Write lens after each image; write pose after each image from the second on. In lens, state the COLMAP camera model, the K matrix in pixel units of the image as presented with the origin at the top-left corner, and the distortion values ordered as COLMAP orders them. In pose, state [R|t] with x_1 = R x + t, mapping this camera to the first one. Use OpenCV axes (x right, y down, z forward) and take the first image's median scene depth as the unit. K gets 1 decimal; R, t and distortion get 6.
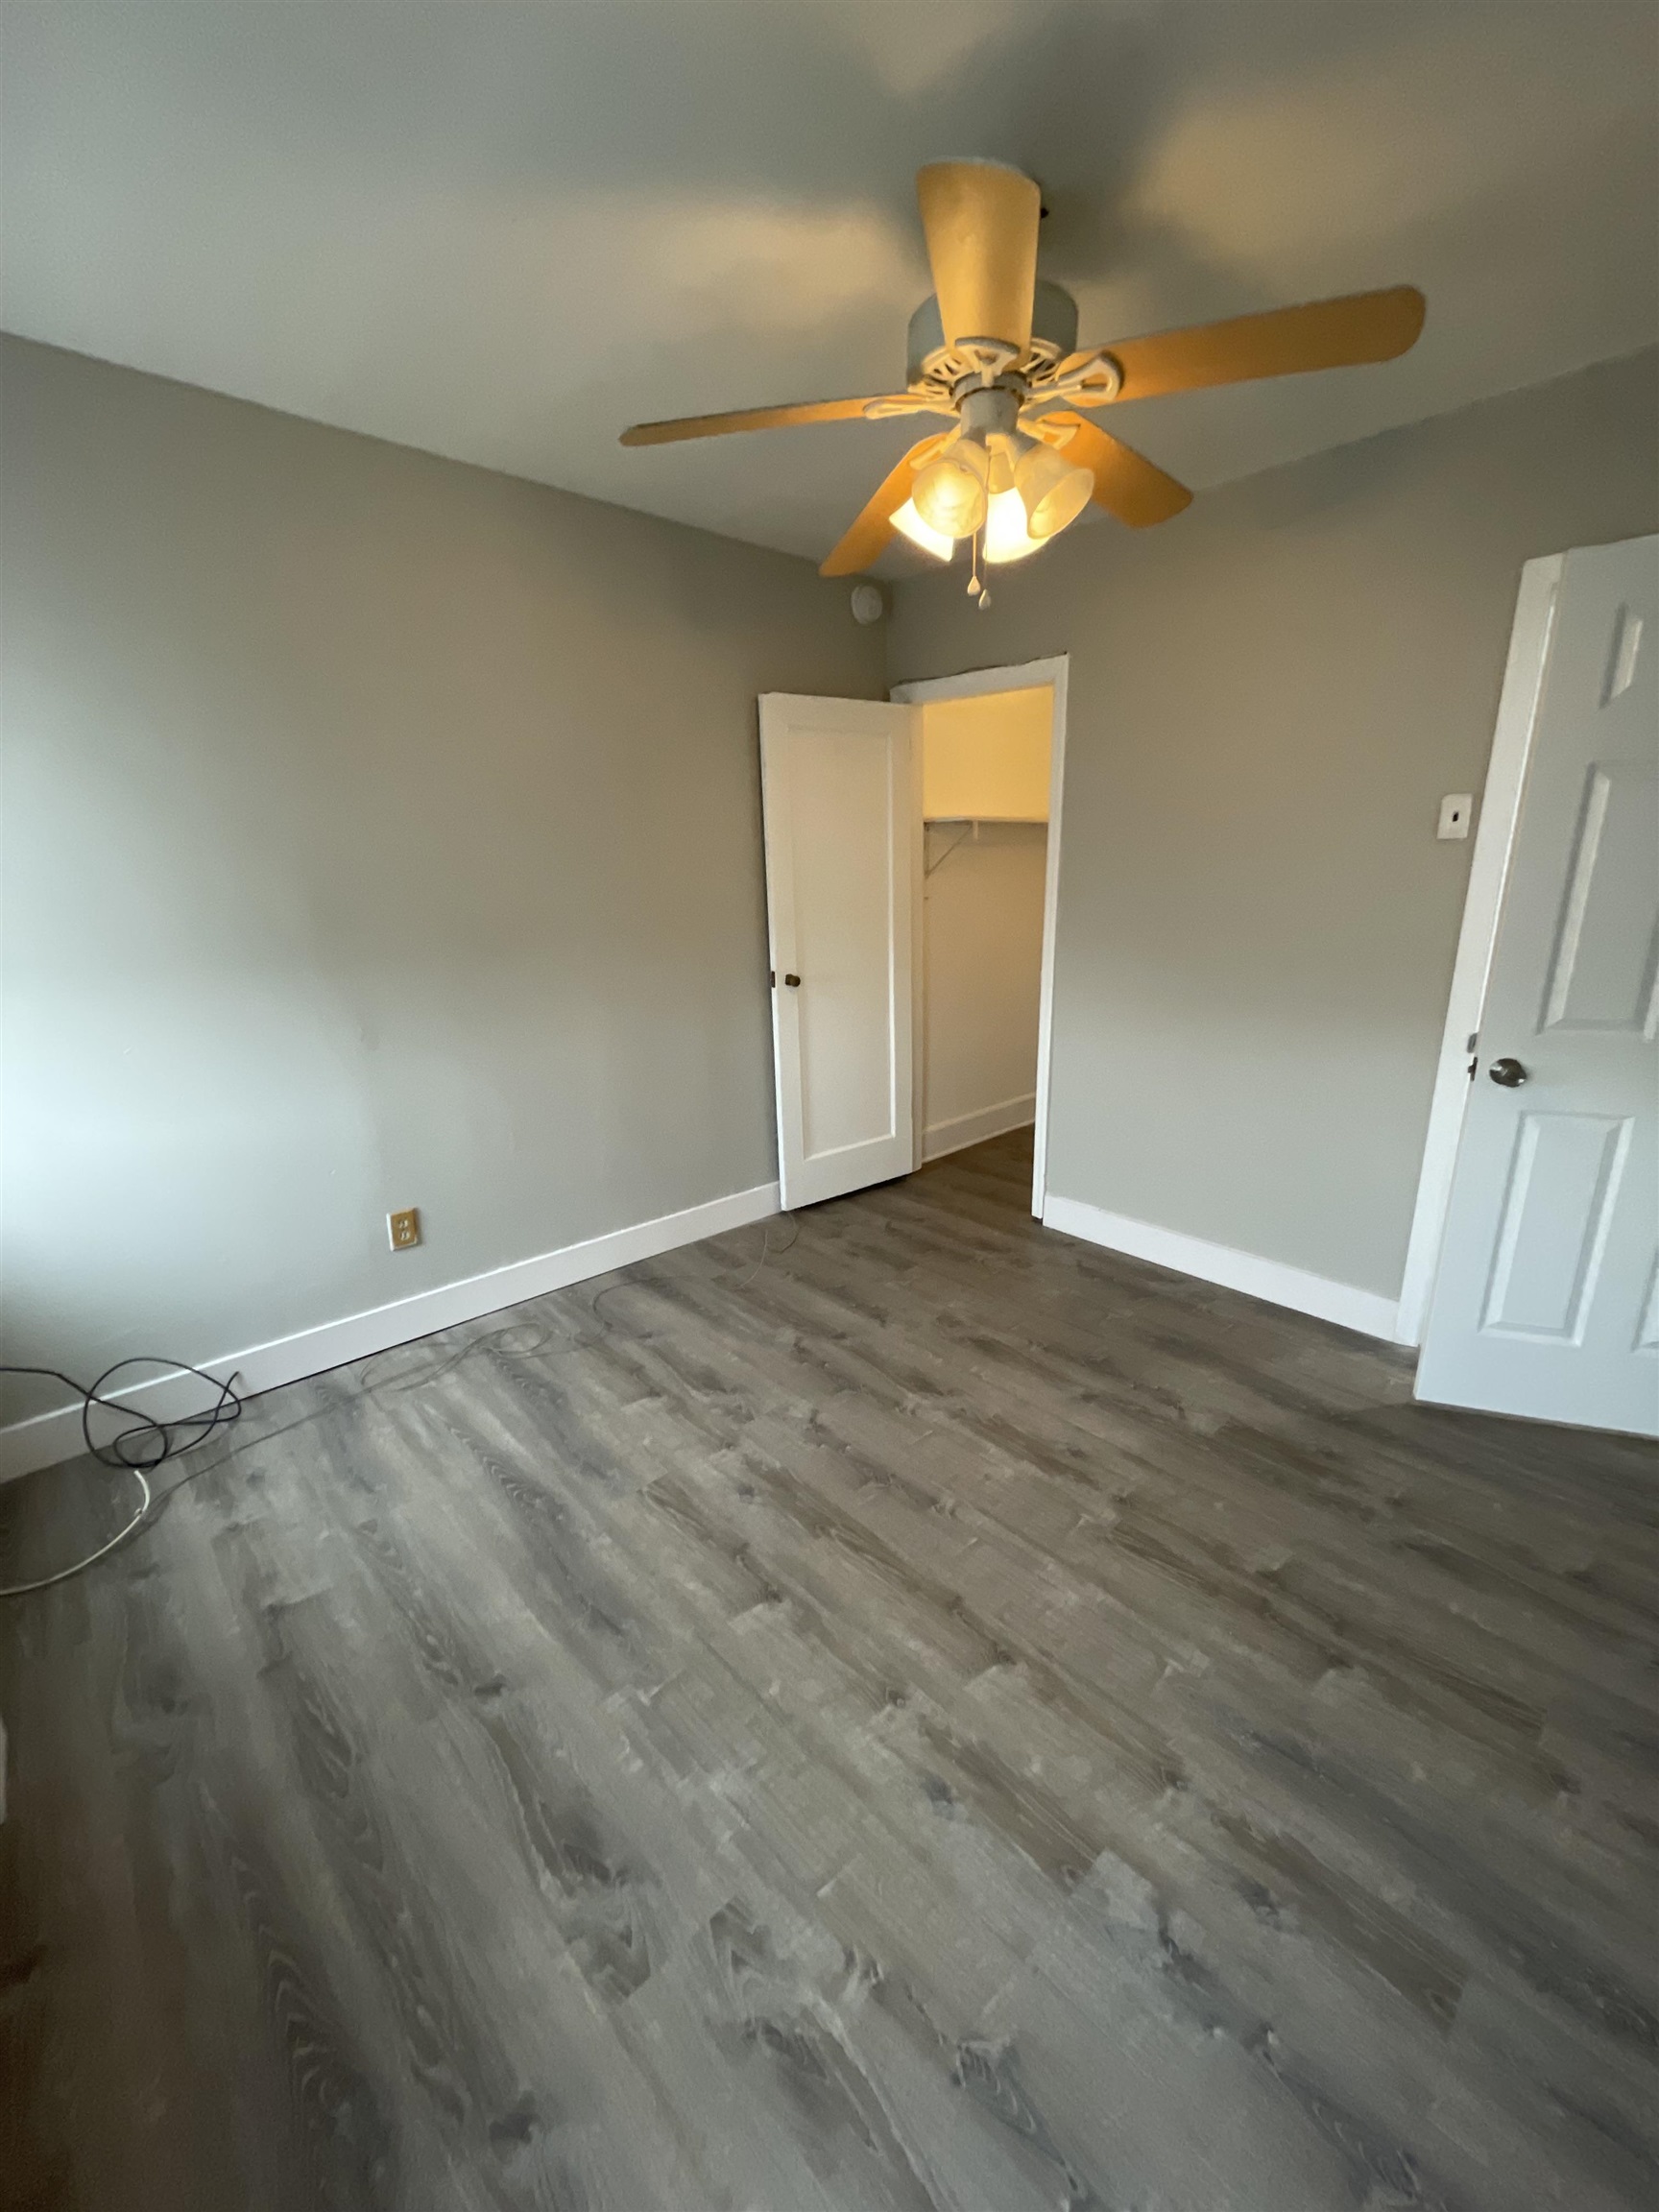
lens RADIAL K [[893.2, 0, 843.1], [0, 893.2, 1098.5], [0, 0, 1]] dist [-0.003143, -0.000275]
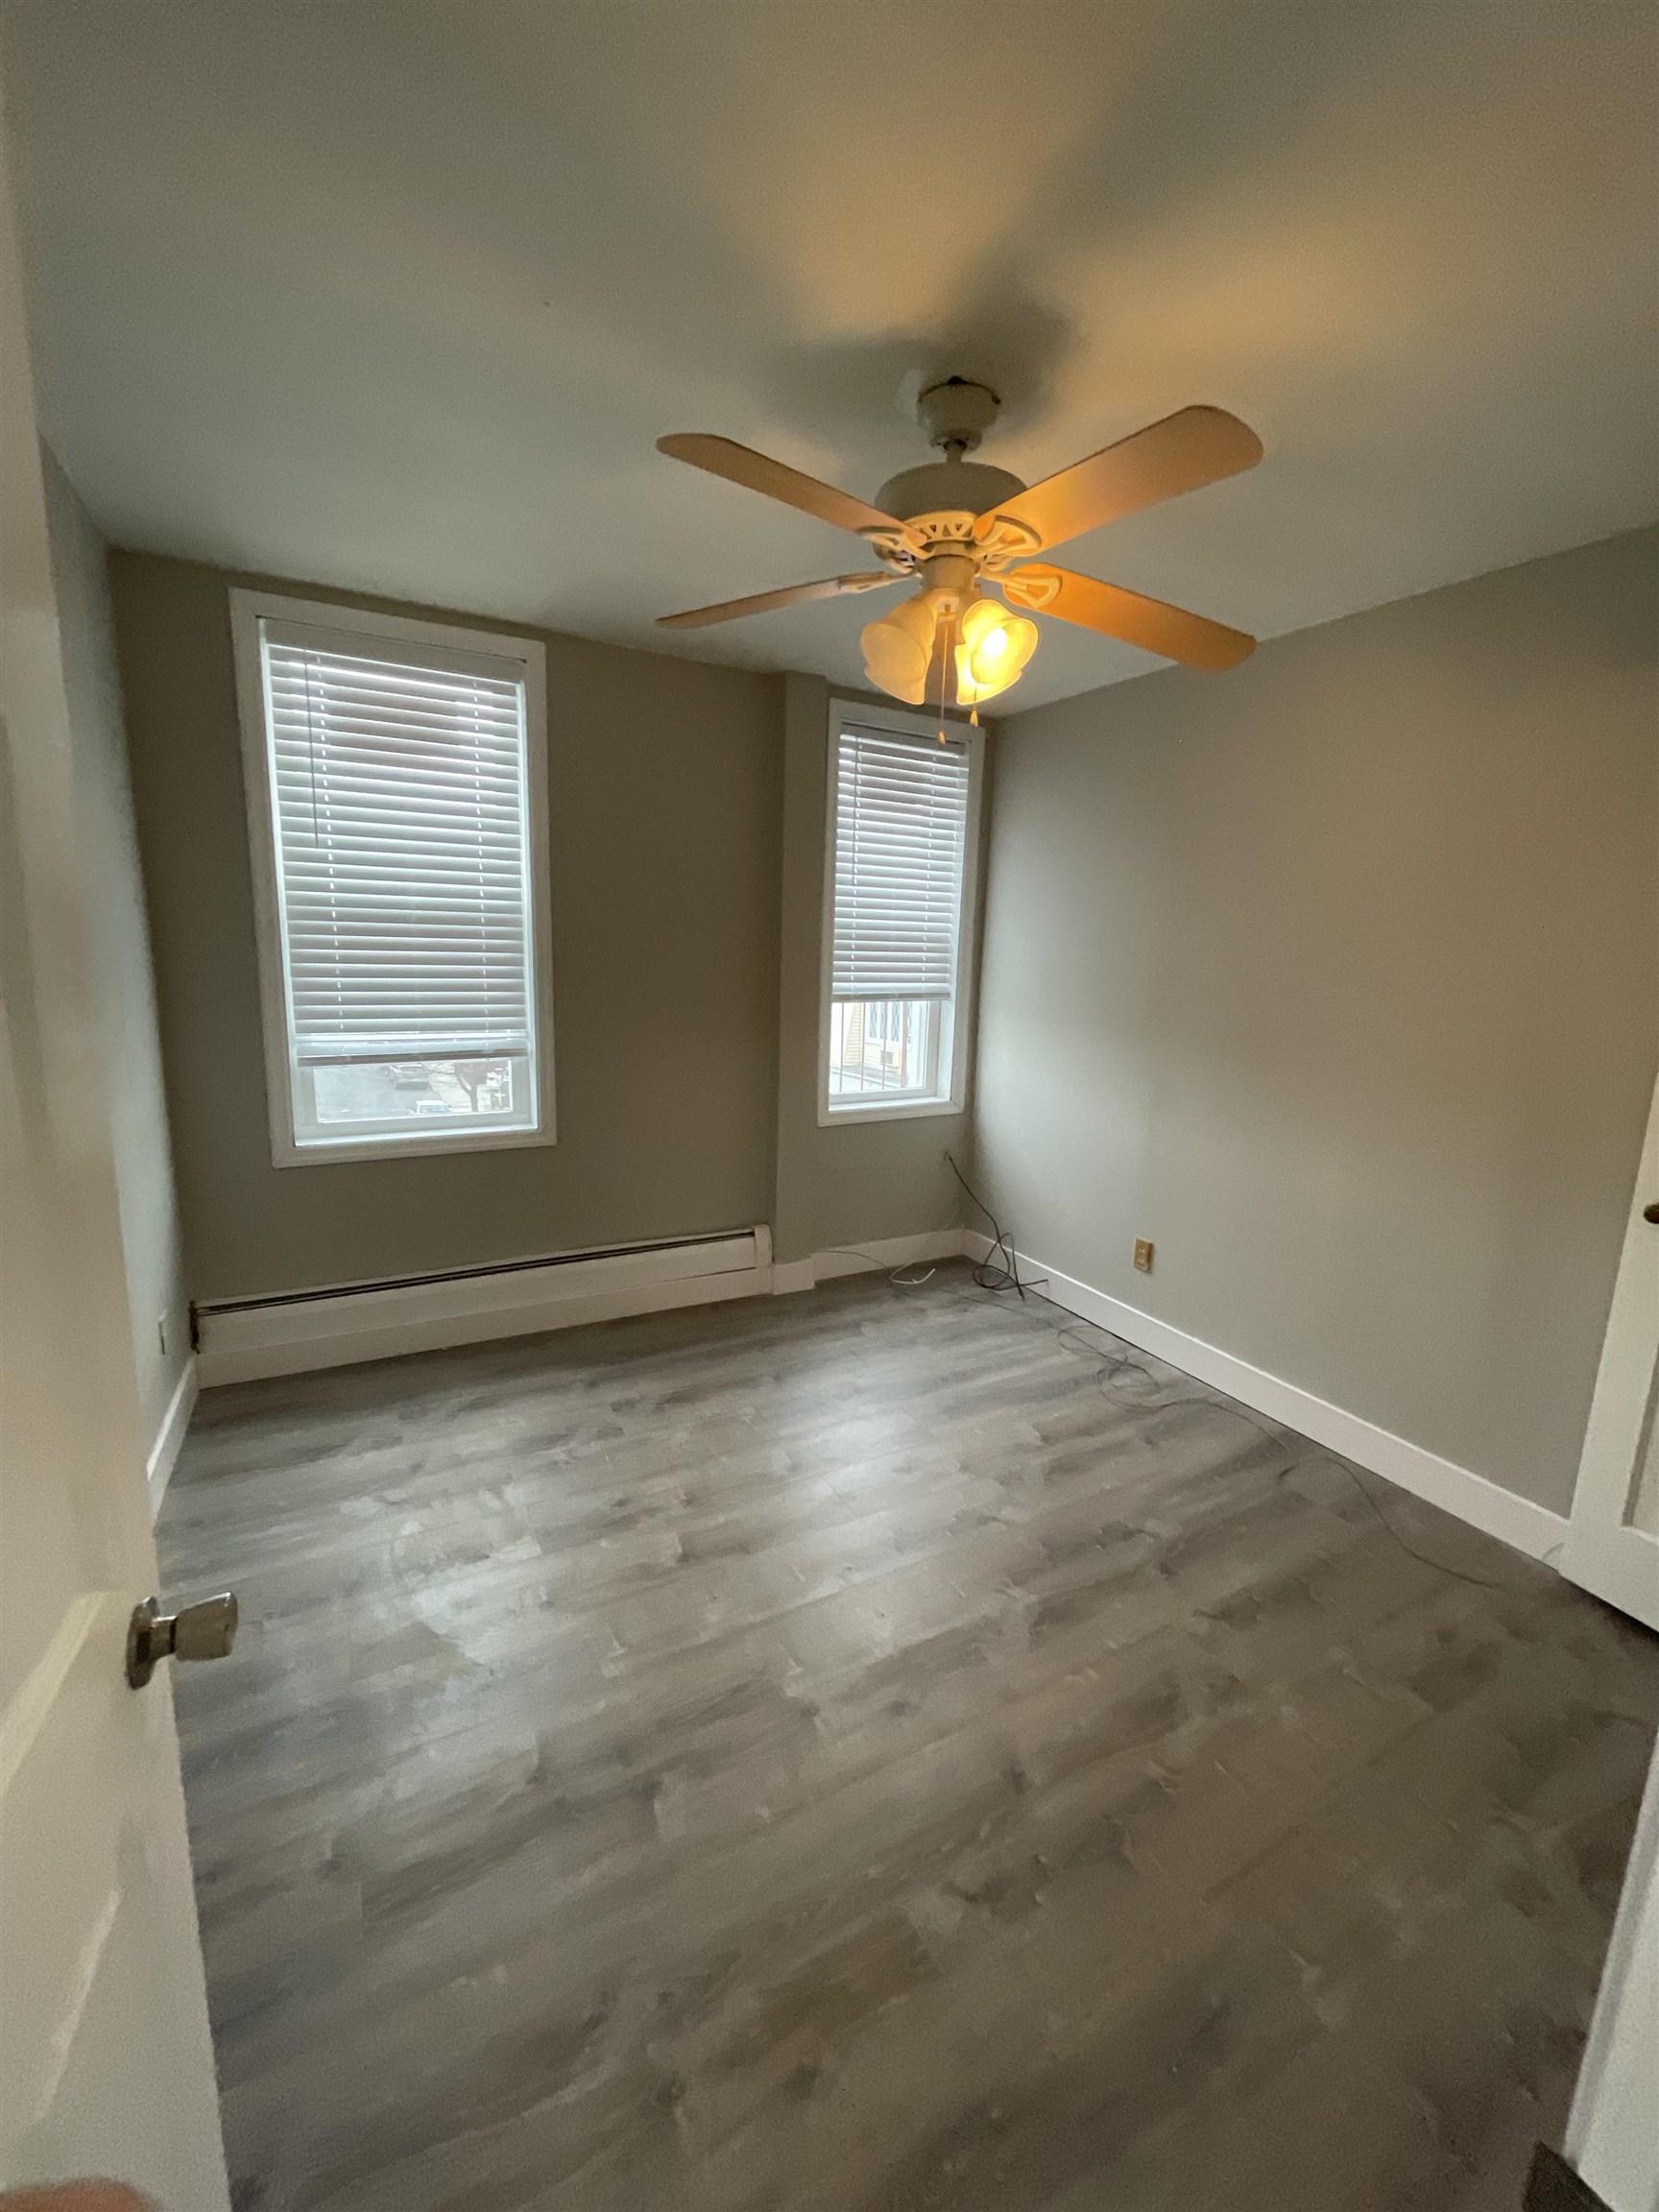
lens RADIAL K [[893.2, 0, 841.4], [0, 893.2, 1110.5], [0, 0, 1]] dist [-0.003143, -0.000275]
pose [[-0.242116, 0.189217, -0.951618, 0.830035], [-0.285247, 0.923573, 0.256215, -0.261882], [0.927369, 0.333480, -0.169638, 0.800128]]
